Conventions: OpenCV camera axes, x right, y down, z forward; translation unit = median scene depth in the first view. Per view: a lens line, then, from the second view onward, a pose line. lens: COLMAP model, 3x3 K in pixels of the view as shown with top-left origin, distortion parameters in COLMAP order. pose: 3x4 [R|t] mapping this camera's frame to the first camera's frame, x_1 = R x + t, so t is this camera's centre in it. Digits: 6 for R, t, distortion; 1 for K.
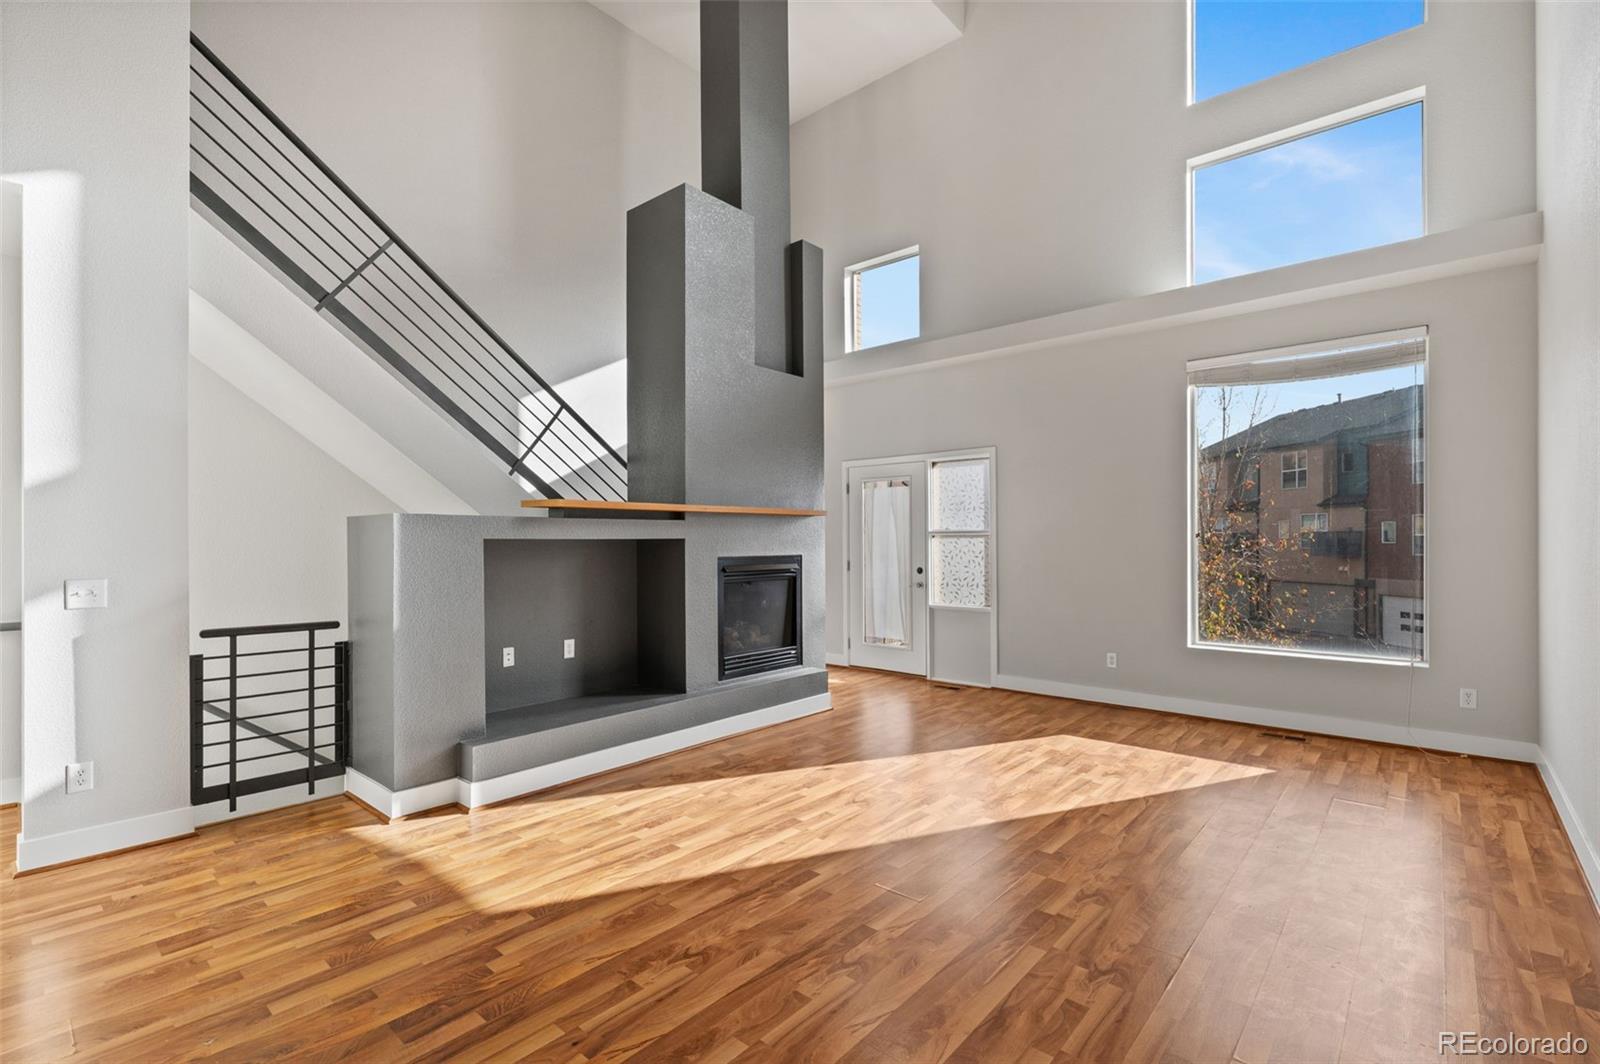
lens RADIAL K [[715.8, 0, 809.0], [0, 715.8, 539.1], [0, 0, 1]] dist [-0.004927, 0.002234]
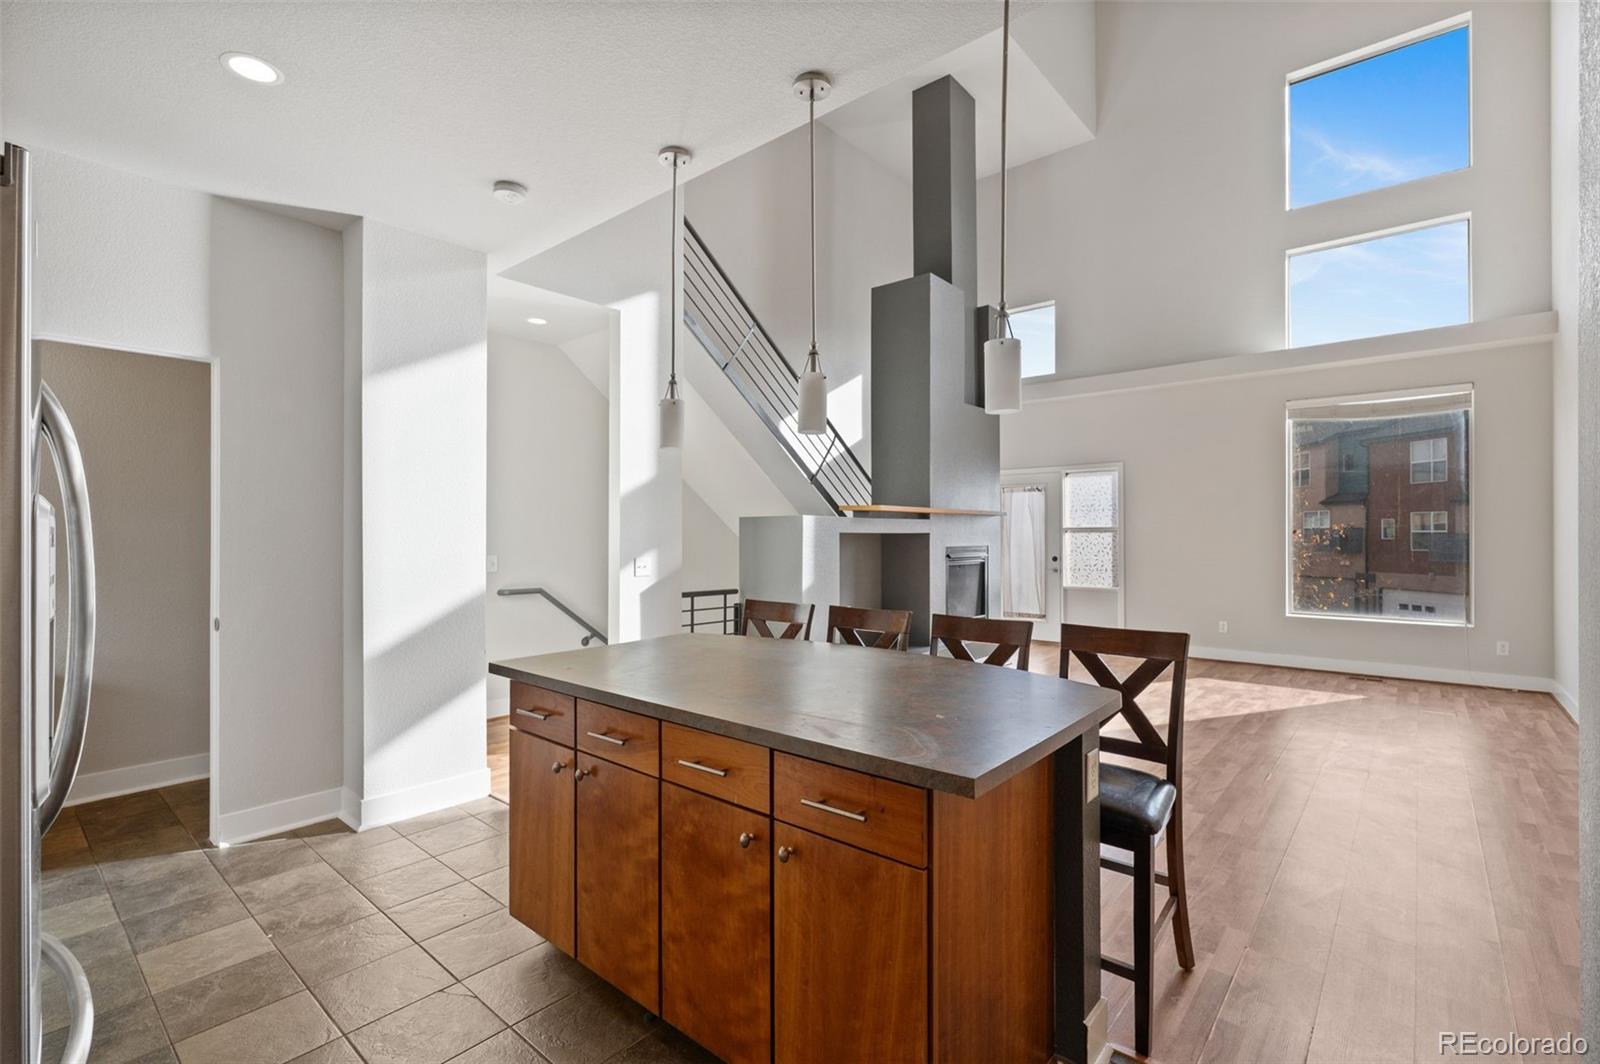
lens RADIAL K [[715.8, 0, 801.2], [0, 715.8, 529.6], [0, 0, 1]] dist [-0.004927, 0.002234]
pose [[0.999968, 0.004066, 0.006862, -0.423543], [-0.004034, 0.999981, -0.004629, 0.000543], [-0.006881, 0.004602, 0.999966, -0.359430]]
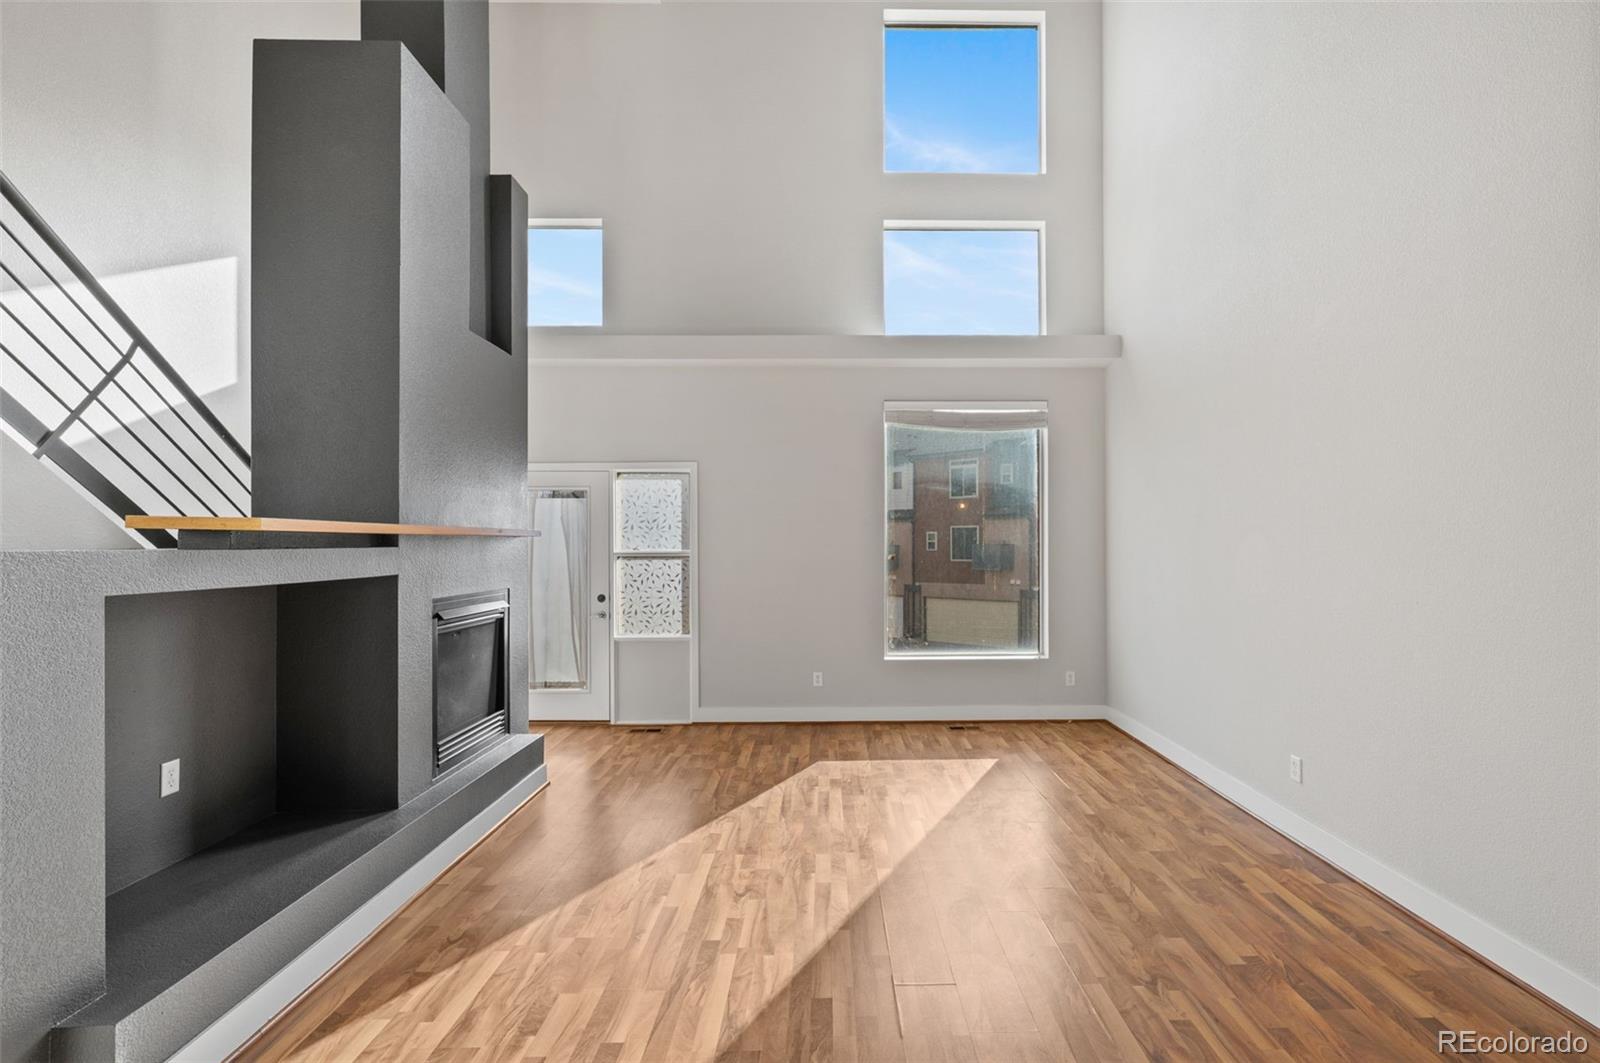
lens RADIAL K [[744.0, 0, 828.9], [0, 744.0, 536.8], [0, 0, 1]] dist [-0.002683, 0.001446]
pose [[0.748173, 0.007641, 0.663460, -0.328344], [-0.000846, 0.999944, -0.010562, -0.028647], [-0.663503, 0.007341, 0.748137, 0.216219]]
